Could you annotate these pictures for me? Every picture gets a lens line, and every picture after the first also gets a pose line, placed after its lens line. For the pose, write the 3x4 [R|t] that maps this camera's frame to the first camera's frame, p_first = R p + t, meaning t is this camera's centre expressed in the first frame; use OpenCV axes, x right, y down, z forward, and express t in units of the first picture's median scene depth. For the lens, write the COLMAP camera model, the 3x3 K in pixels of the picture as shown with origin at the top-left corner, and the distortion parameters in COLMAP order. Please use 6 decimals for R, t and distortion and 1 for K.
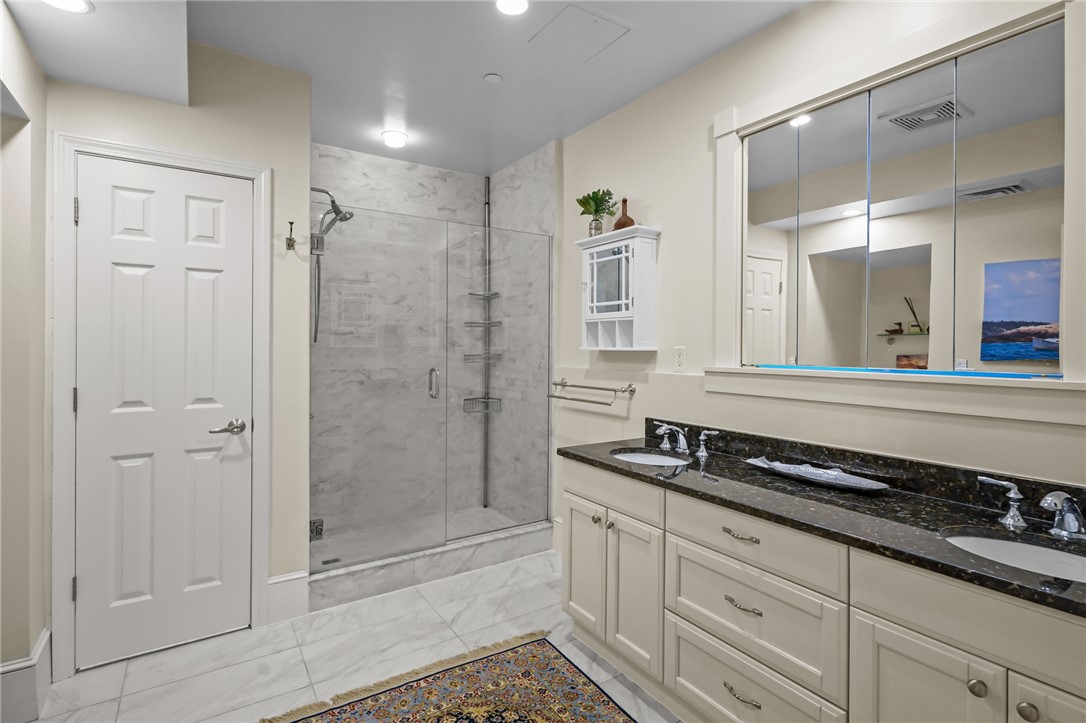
lens RADIAL K [[522.8, 0, 544.6], [0, 522.8, 342.0], [0, 0, 1]] dist [0.001185, -0.000469]
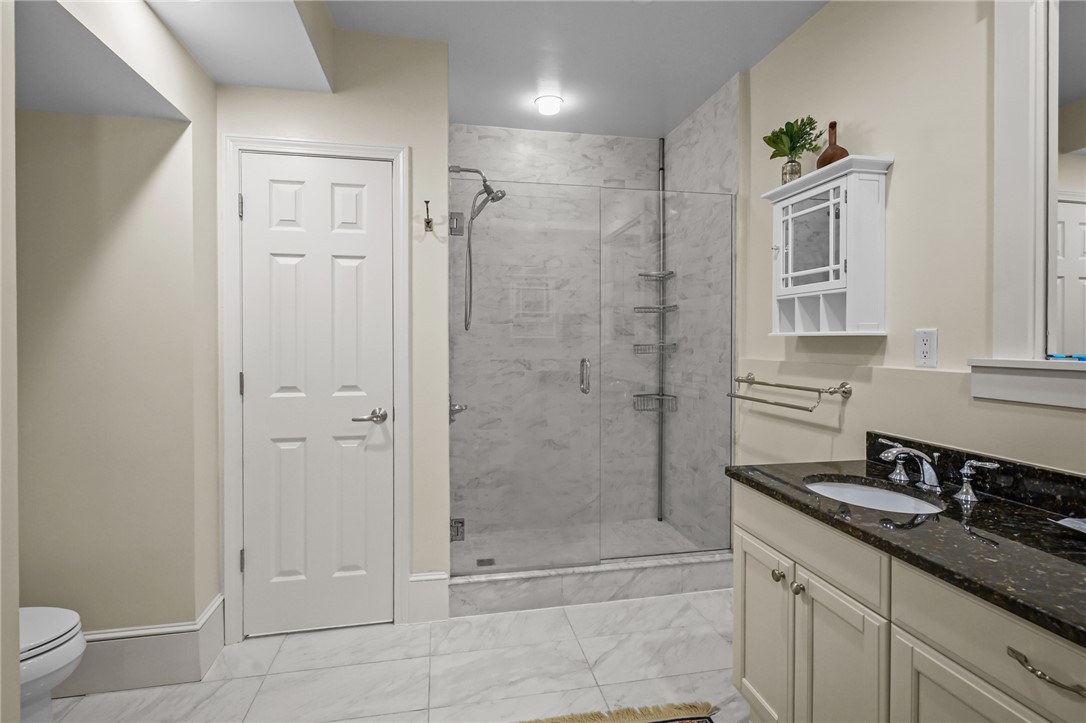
lens RADIAL K [[522.8, 0, 544.6], [0, 522.8, 342.0], [0, 0, 1]] dist [0.001185, -0.000469]
pose [[0.923926, -0.003506, -0.382555, 0.061161], [0.007968, 0.999917, 0.010080, 0.014324], [0.382488, -0.012362, 0.923878, 0.186948]]
